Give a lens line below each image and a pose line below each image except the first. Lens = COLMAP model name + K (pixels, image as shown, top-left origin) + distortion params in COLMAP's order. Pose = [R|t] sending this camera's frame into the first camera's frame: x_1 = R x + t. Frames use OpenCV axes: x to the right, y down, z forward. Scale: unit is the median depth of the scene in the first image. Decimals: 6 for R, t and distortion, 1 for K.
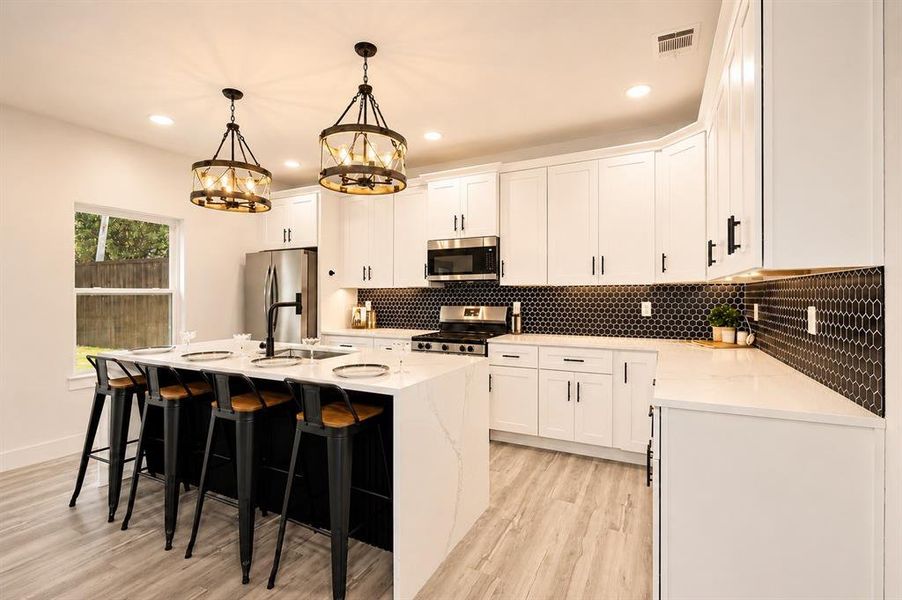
lens RADIAL K [[400.5, 0, 455.3], [0, 400.5, 293.2], [0, 0, 1]] dist [0.011253, -0.000373]
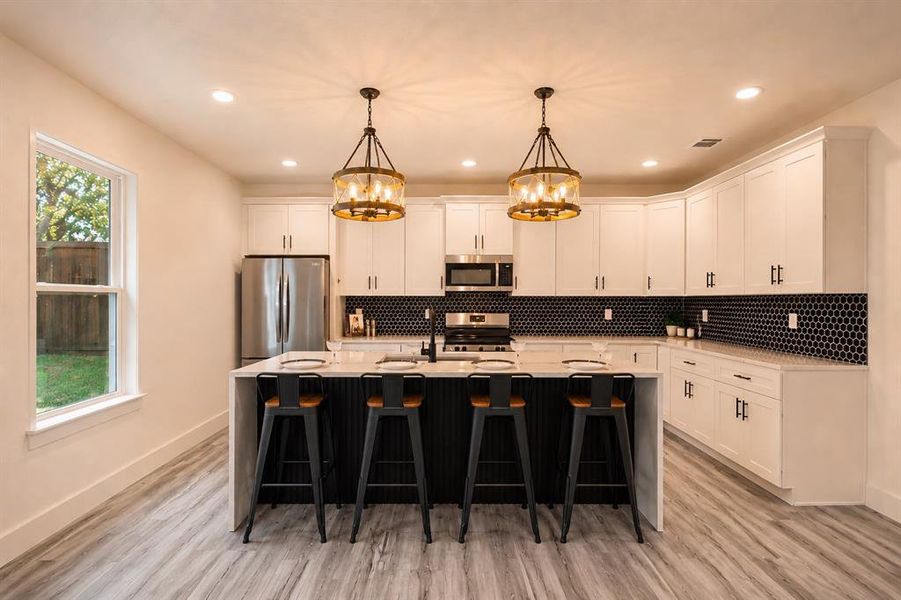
lens RADIAL K [[369.0, 0, 433.9], [0, 369.0, 299.1], [0, 0, 1]] dist [-0.017112, -0.000202]
pose [[0.908008, 0.005454, 0.418917, -0.562240], [-0.005444, 0.999984, -0.001219, -0.007438], [-0.418917, -0.001173, 0.908024, 0.087401]]
